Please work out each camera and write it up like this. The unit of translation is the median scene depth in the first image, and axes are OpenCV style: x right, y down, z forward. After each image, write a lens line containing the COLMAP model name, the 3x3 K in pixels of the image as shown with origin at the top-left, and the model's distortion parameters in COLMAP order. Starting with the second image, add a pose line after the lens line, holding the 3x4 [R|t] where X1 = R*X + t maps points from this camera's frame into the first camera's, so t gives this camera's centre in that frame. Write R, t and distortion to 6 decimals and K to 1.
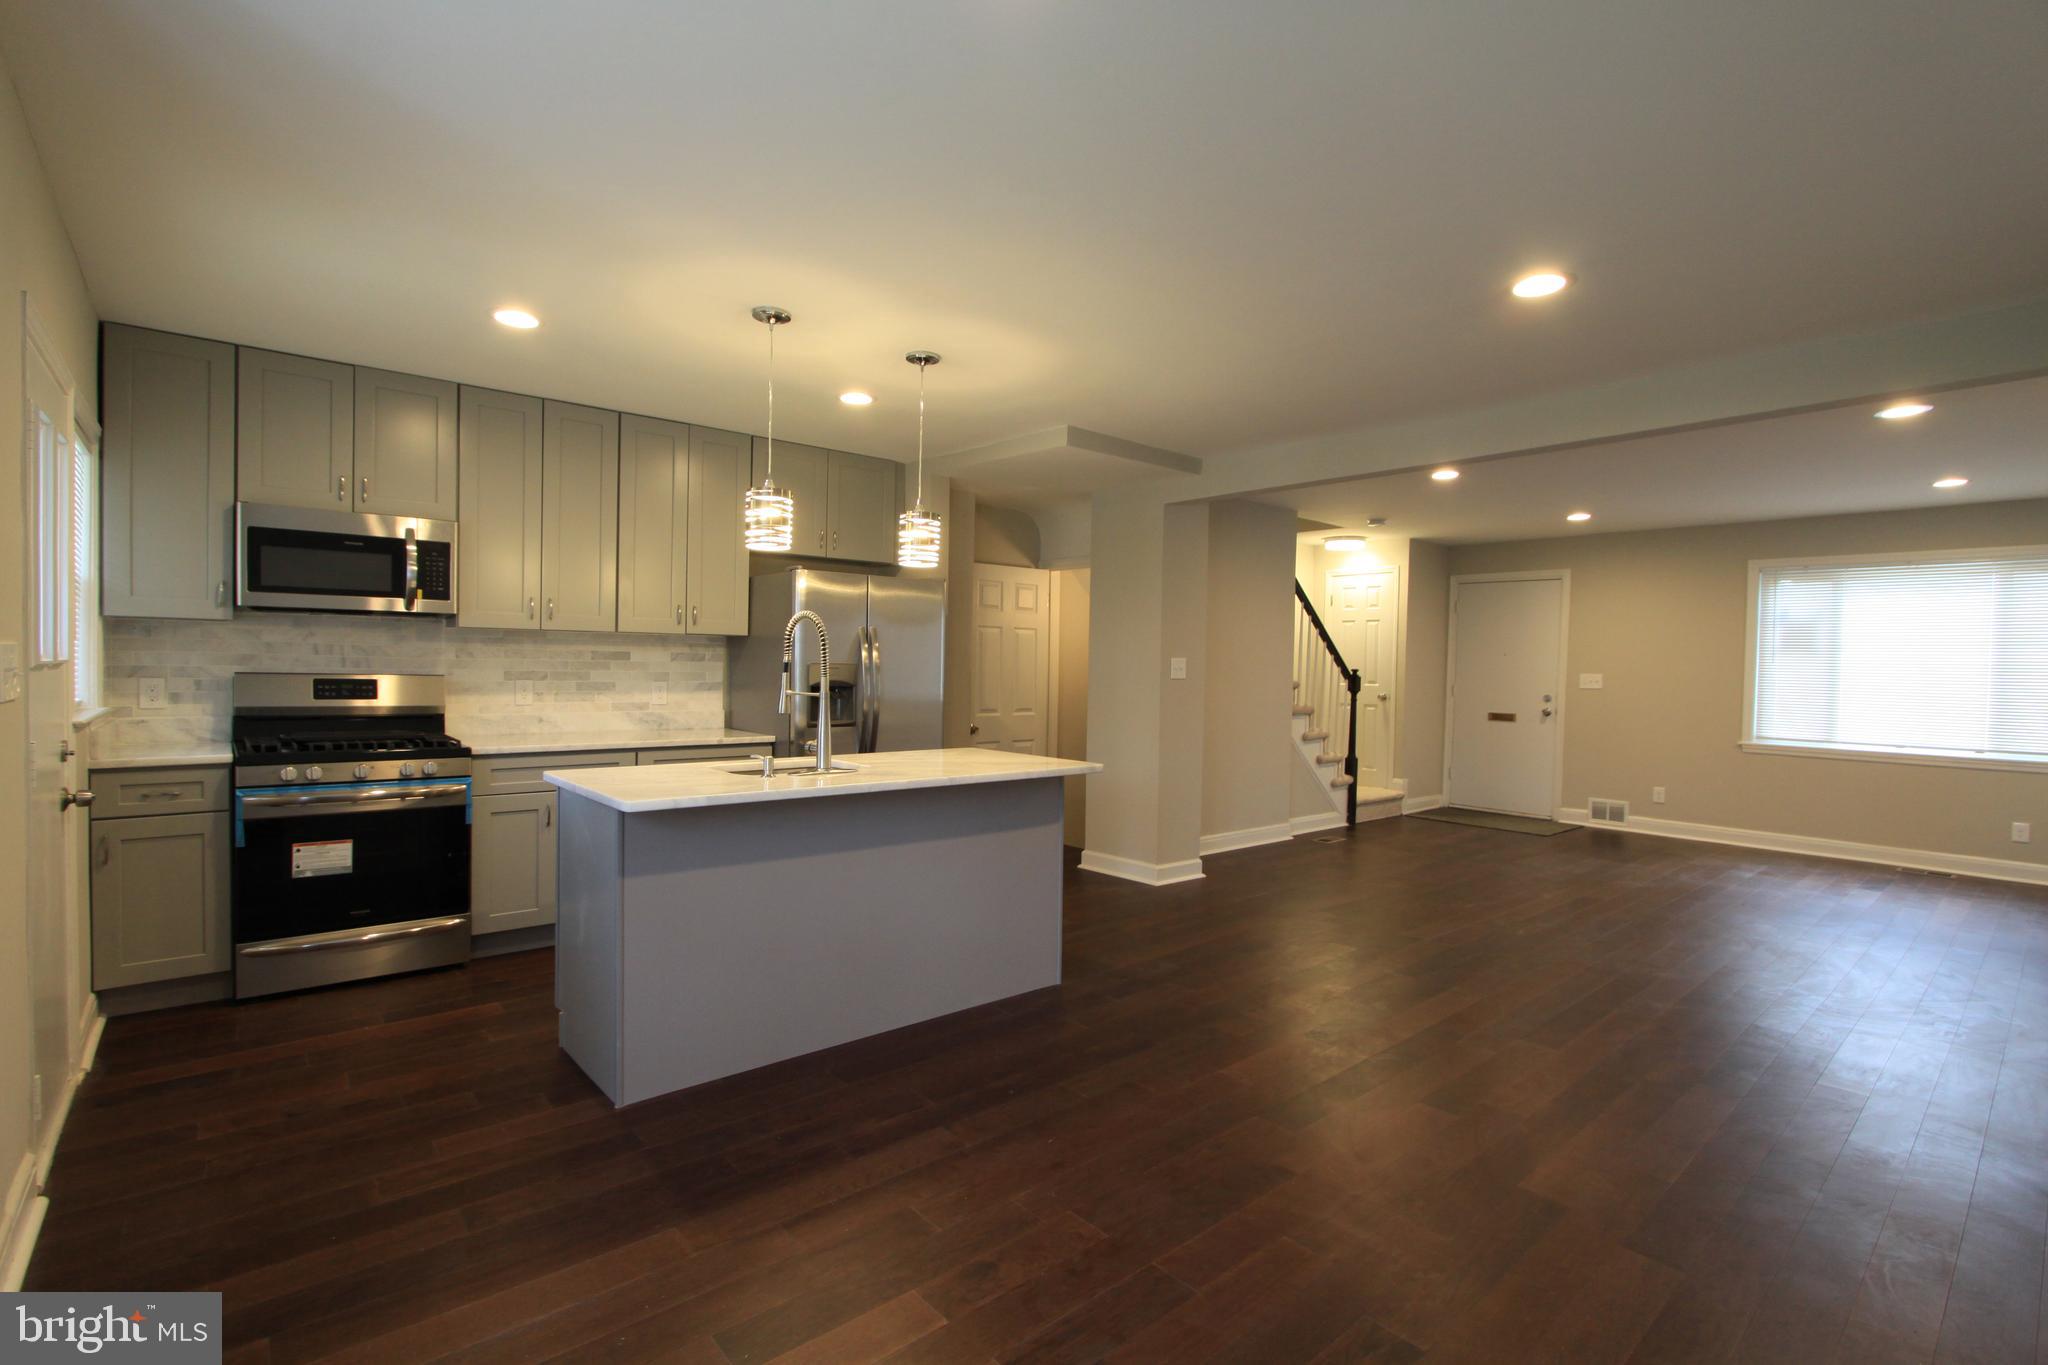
lens RADIAL K [[947.9, 0, 1025.4], [0, 947.9, 684.6], [0, 0, 1]] dist [0.001633, 0.000977]
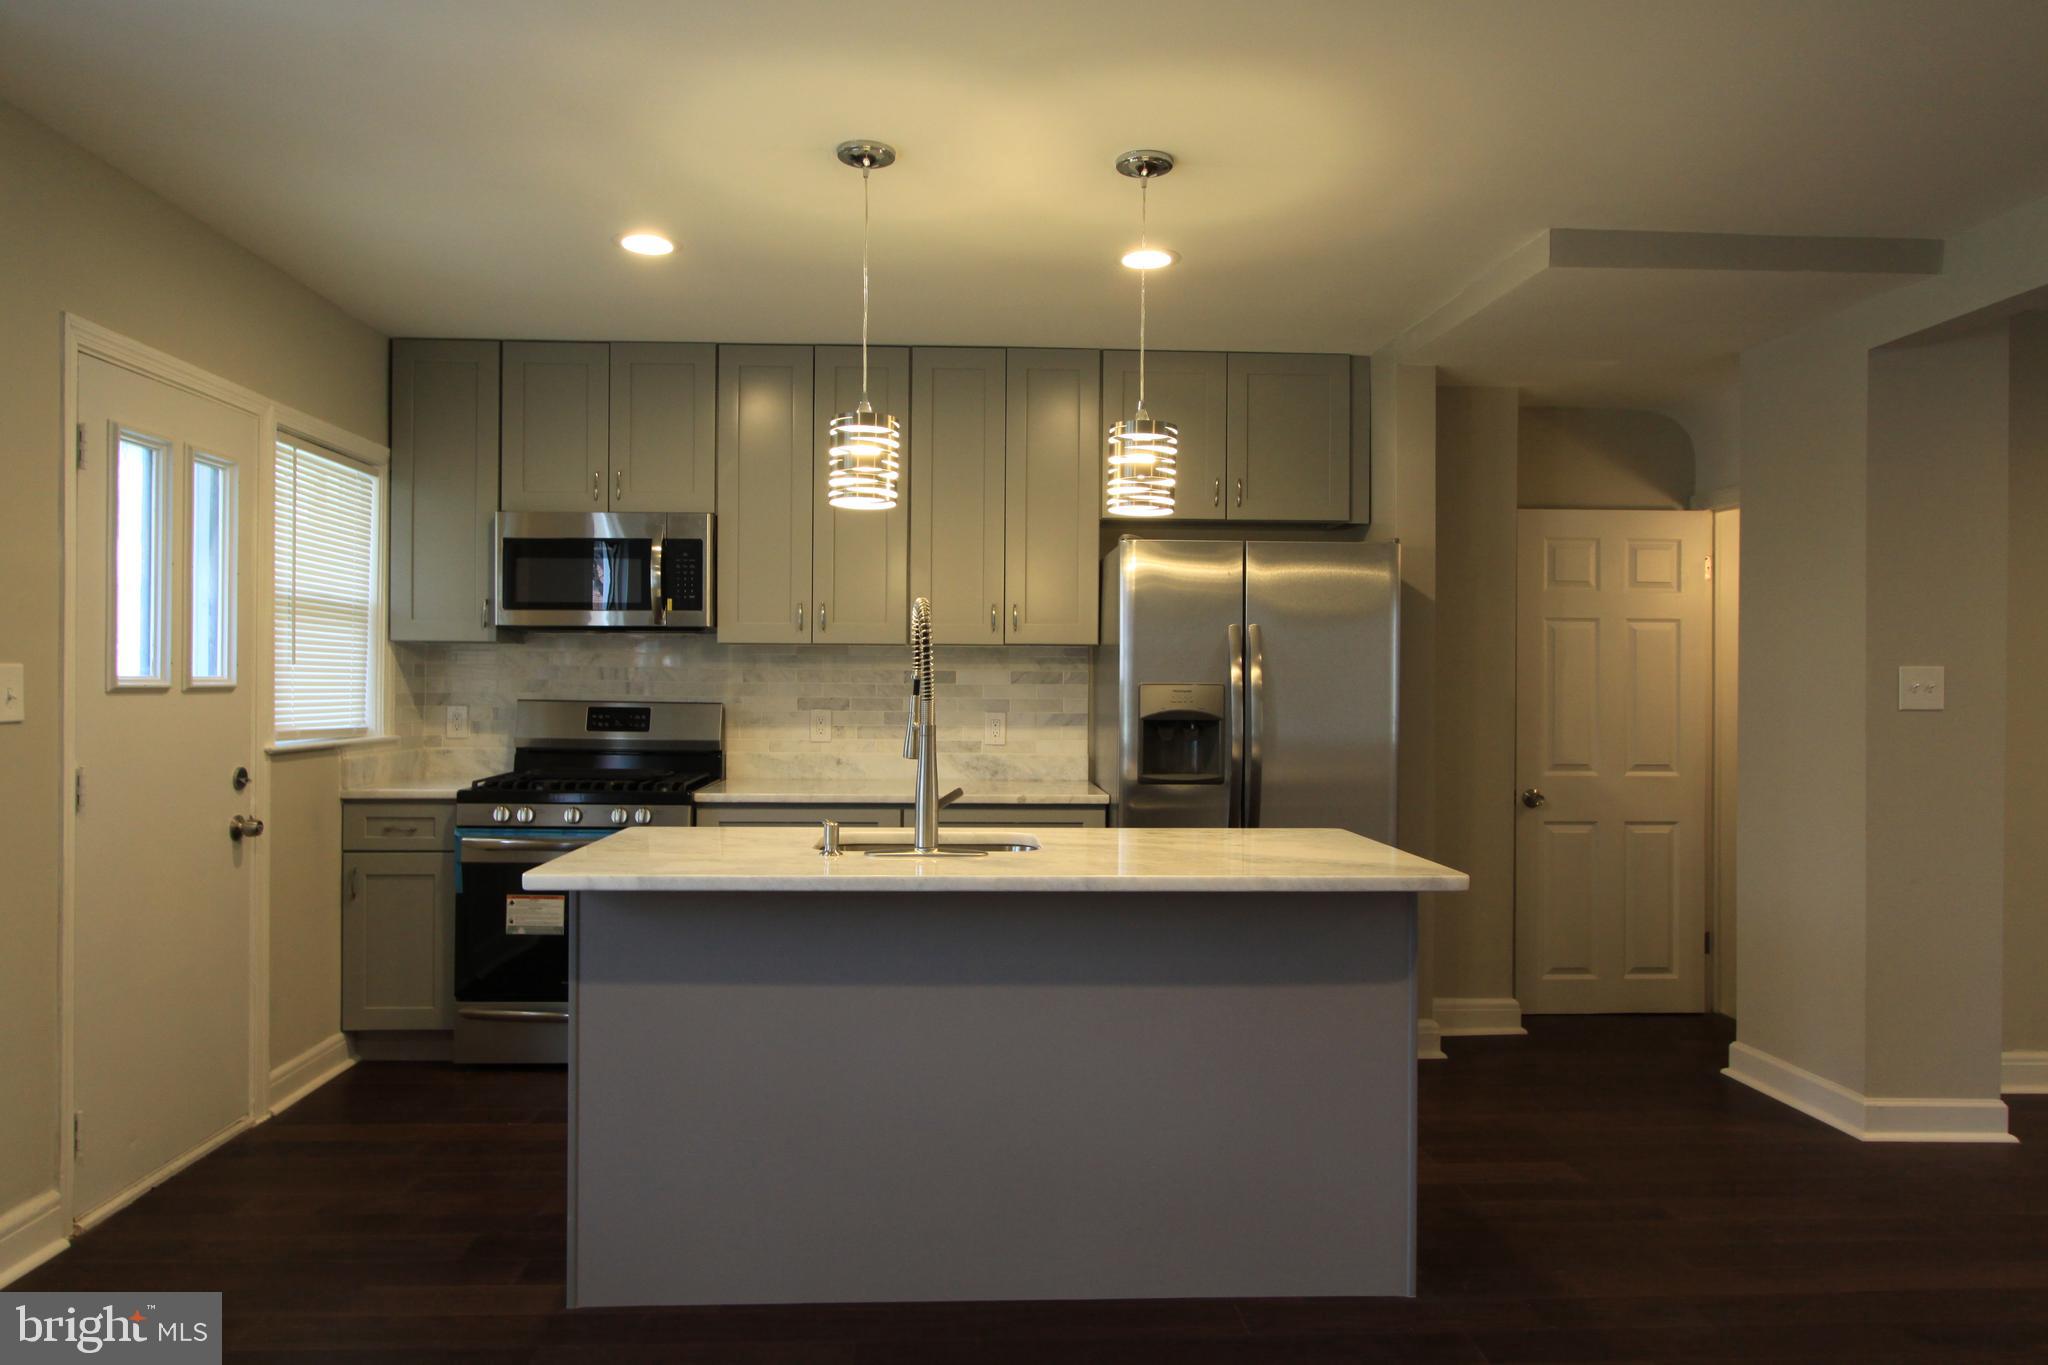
lens RADIAL K [[1320.1, 0, 1016.2], [0, 1320.1, 680.6], [0, 0, 1]] dist [-0.000795, 0.005705]
pose [[0.788103, -0.013383, -0.615398, 0.271386], [-0.006993, 0.999504, -0.030692, 0.003696], [0.615504, 0.028492, 0.787619, 0.252748]]
